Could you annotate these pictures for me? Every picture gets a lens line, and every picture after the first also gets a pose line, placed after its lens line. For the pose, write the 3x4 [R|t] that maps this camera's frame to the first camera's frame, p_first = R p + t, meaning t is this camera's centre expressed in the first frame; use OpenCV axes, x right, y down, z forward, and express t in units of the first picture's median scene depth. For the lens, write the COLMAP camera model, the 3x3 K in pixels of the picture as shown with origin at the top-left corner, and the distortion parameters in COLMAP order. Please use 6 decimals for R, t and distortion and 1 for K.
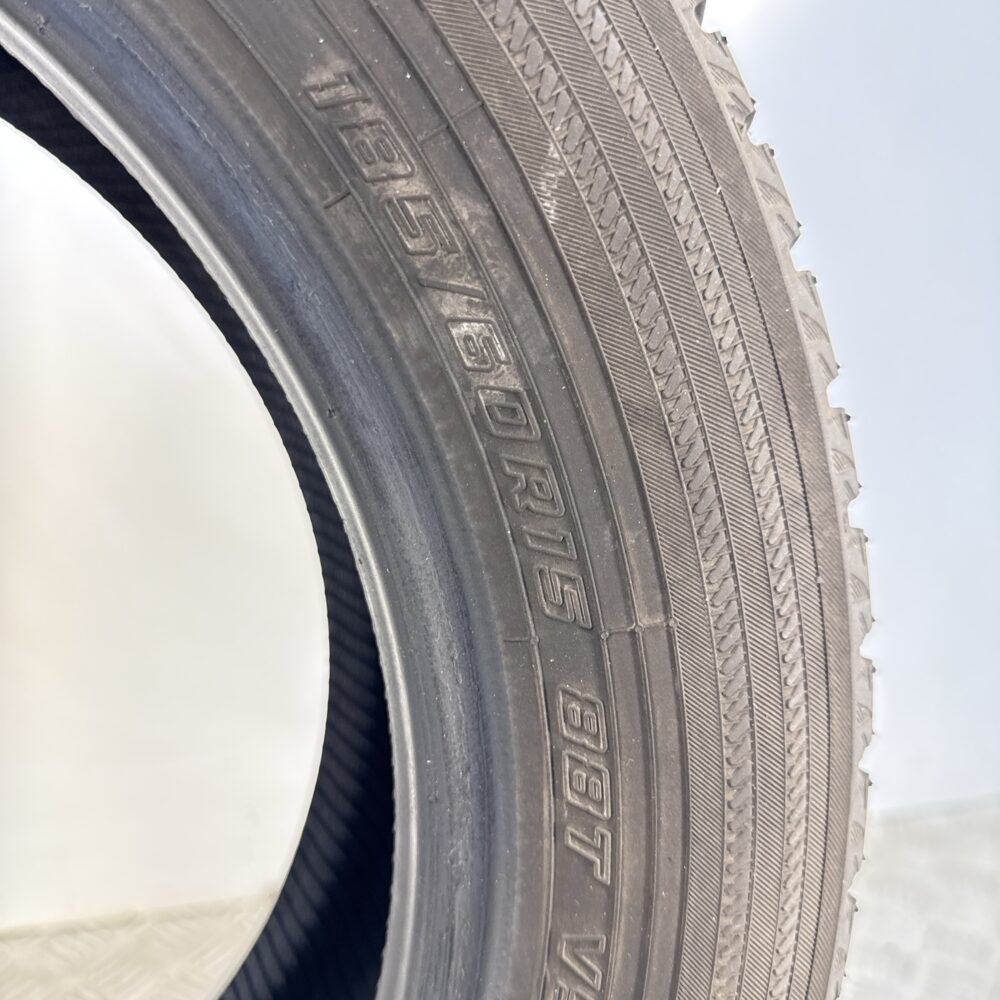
lens RADIAL K [[941.6, 0, 500.0], [0, 941.6, 500.0], [0, 0, 1]] dist [0.179986, -0.402793]
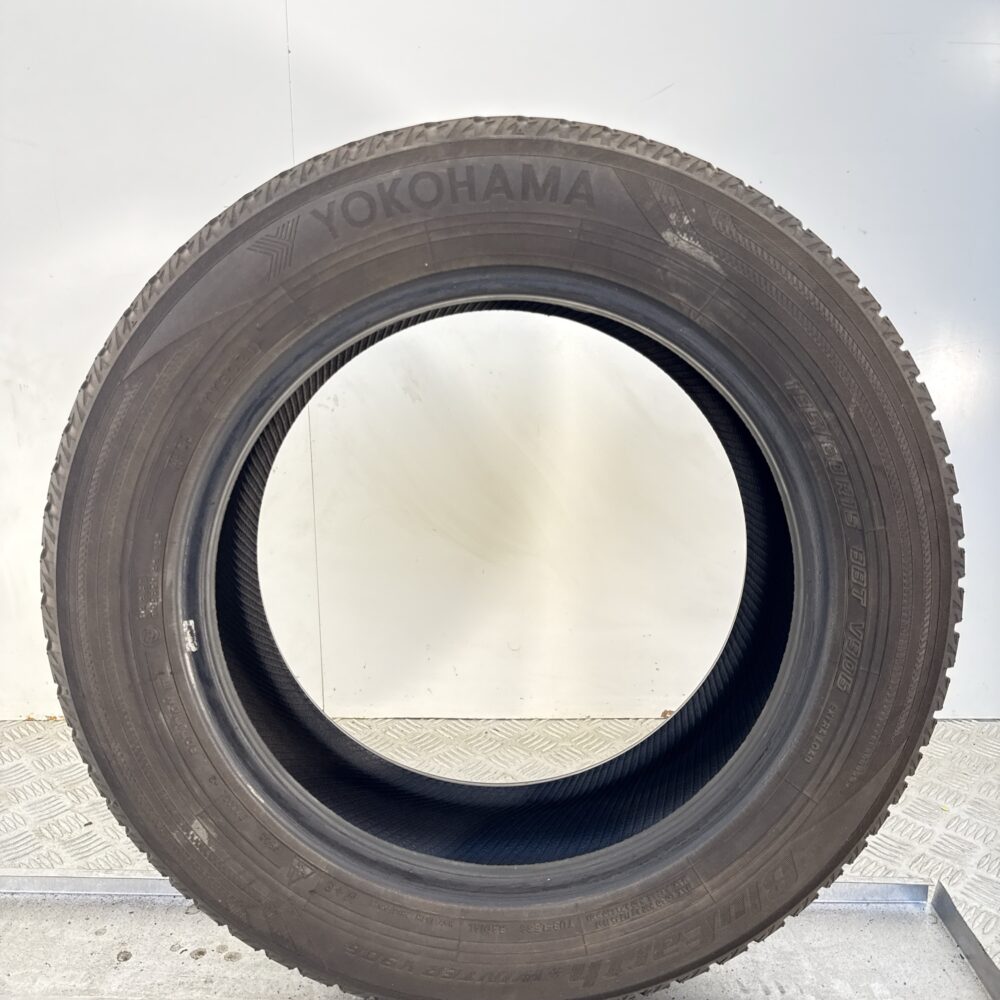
lens RADIAL K [[941.6, 0, 500.0], [0, 941.6, 500.0], [0, 0, 1]] dist [0.179986, -0.402793]
pose [[0.963234, 0.019002, -0.267991, -0.241003], [-0.016130, 0.999787, 0.012912, 0.004022], [0.268179, -0.008114, 0.963335, -2.740839]]
